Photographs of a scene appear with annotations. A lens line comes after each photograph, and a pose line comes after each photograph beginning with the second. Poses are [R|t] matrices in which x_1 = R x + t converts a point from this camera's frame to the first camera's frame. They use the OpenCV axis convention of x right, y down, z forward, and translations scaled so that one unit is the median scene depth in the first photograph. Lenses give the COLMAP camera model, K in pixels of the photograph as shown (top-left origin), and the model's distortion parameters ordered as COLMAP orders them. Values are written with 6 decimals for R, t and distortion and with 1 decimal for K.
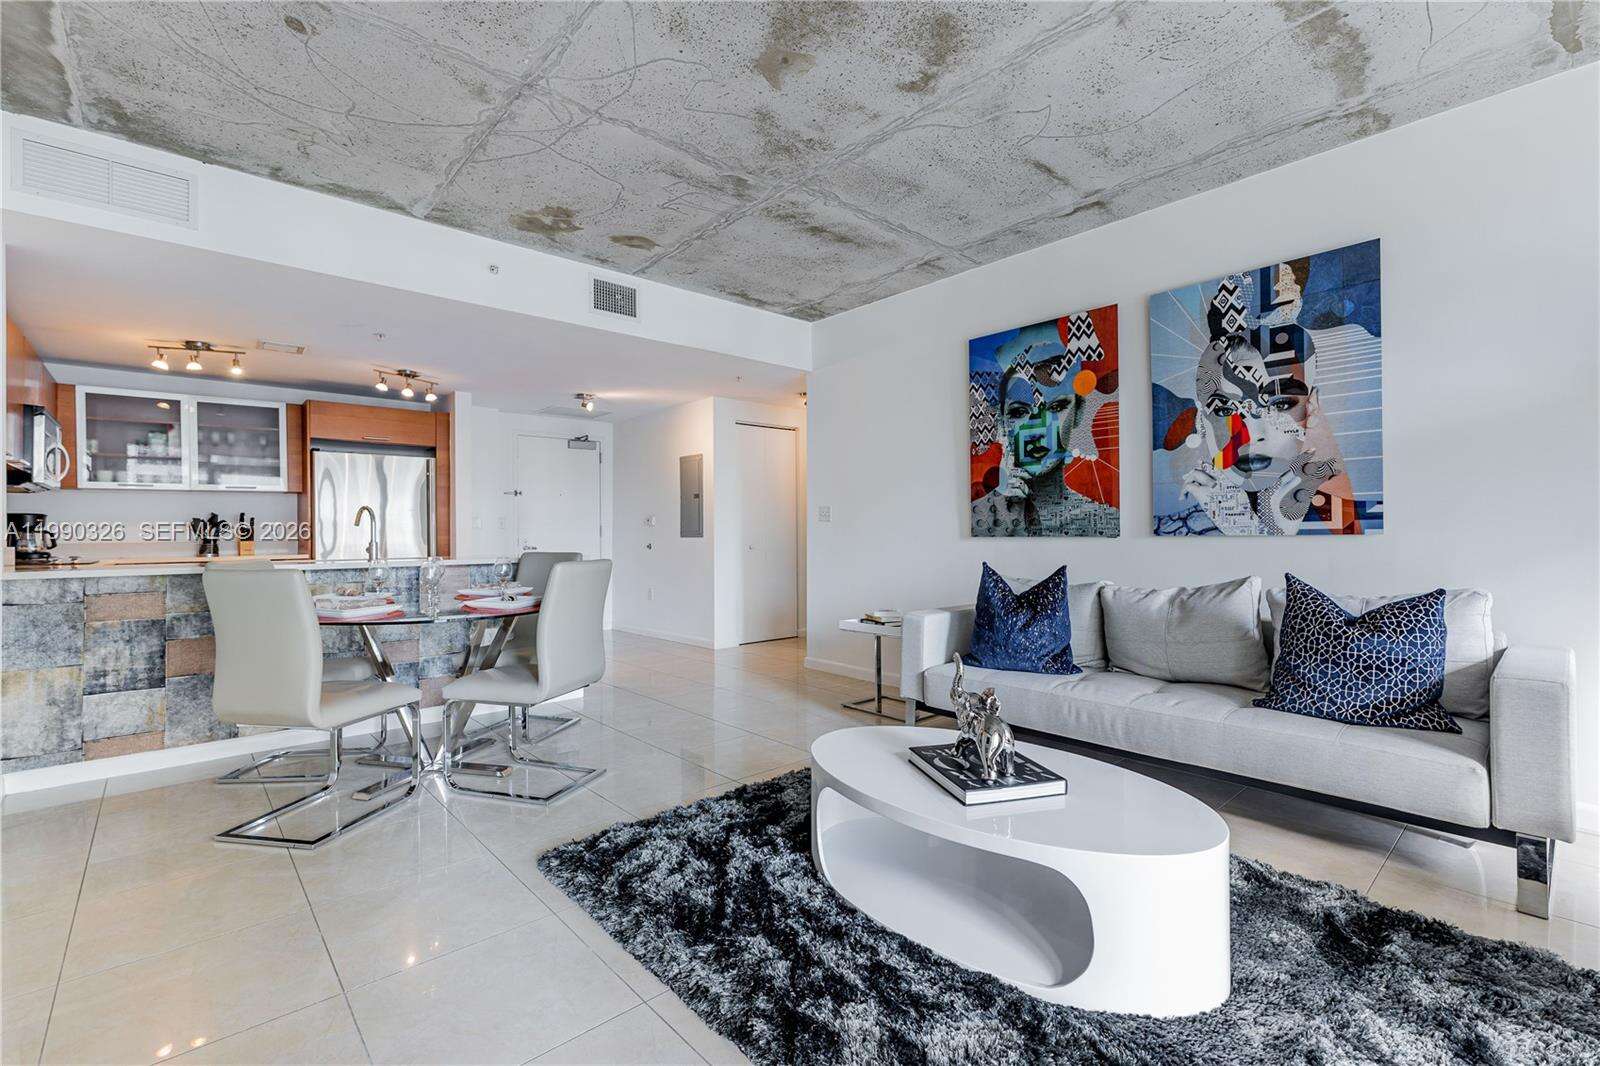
lens RADIAL K [[697.0, 0, 800.0], [0, 697.0, 533.0], [0, 0, 1]] dist [0.000005, -0.000009]
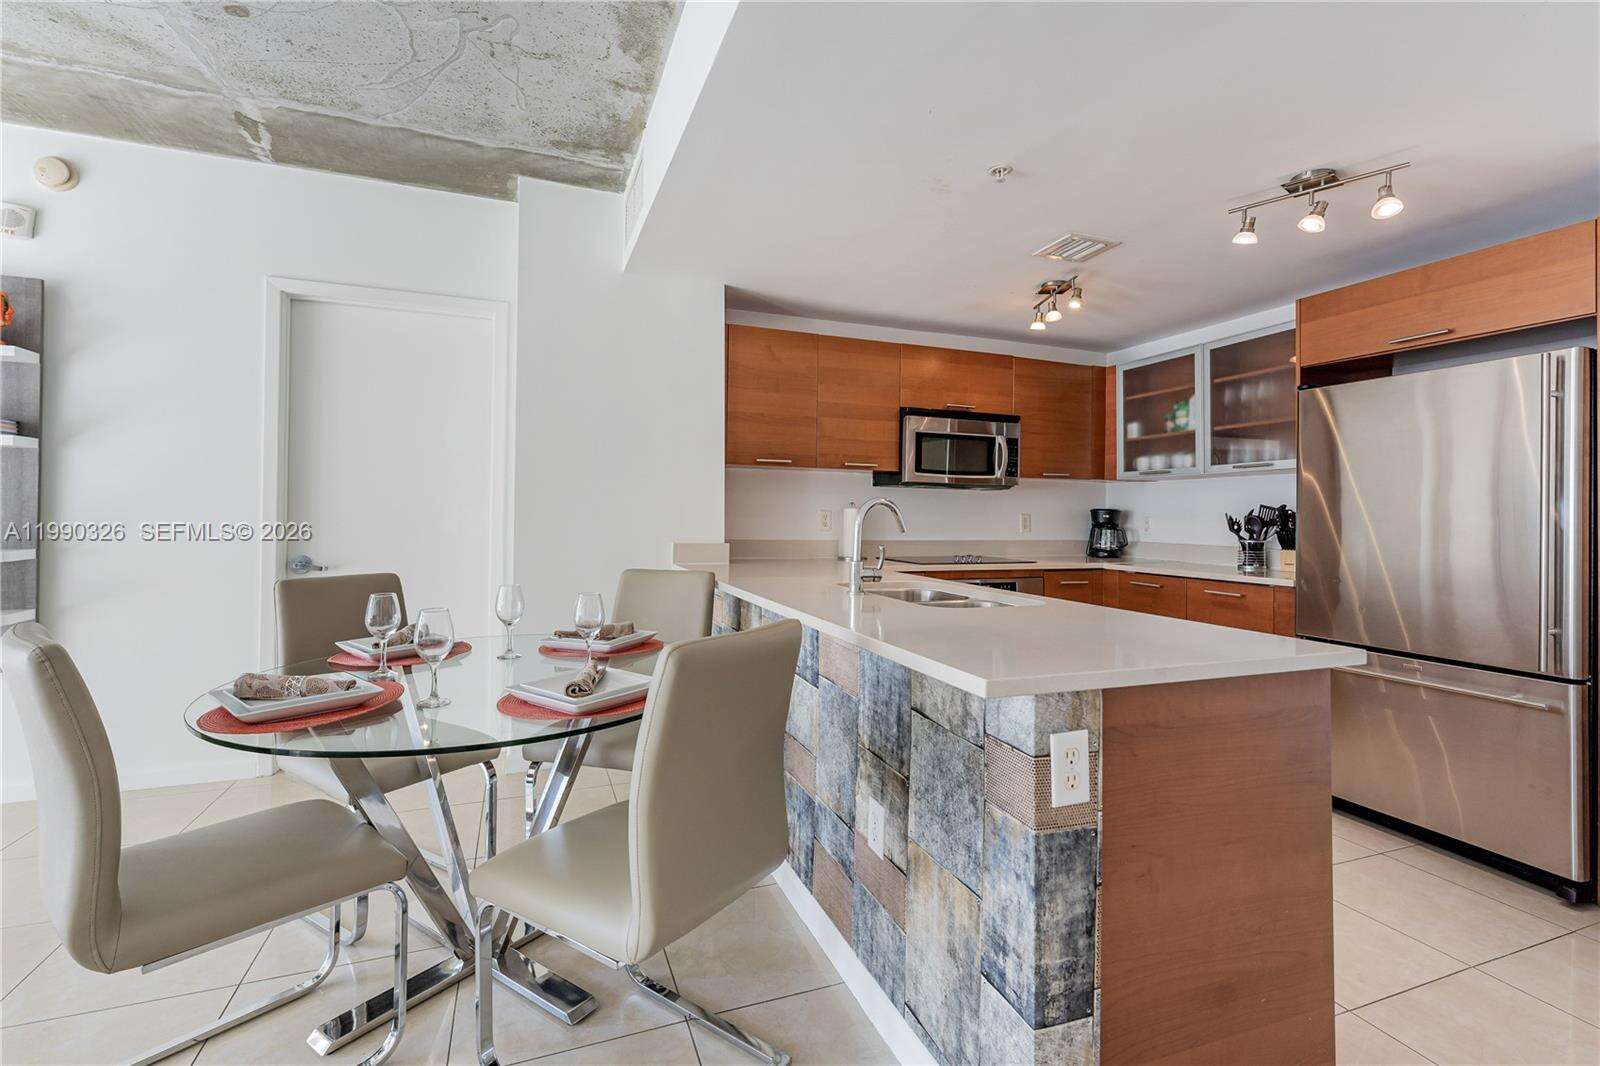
lens RADIAL K [[721.0, 0, 800.0], [0, 721.0, 533.0], [0, 0, 1]] dist [0.000202, 0.000009]
pose [[-0.364159, 0.020789, -0.931105, -0.024327], [-0.014687, 0.999498, 0.028061, -0.018320], [0.931221, 0.023894, -0.363671, 0.957396]]
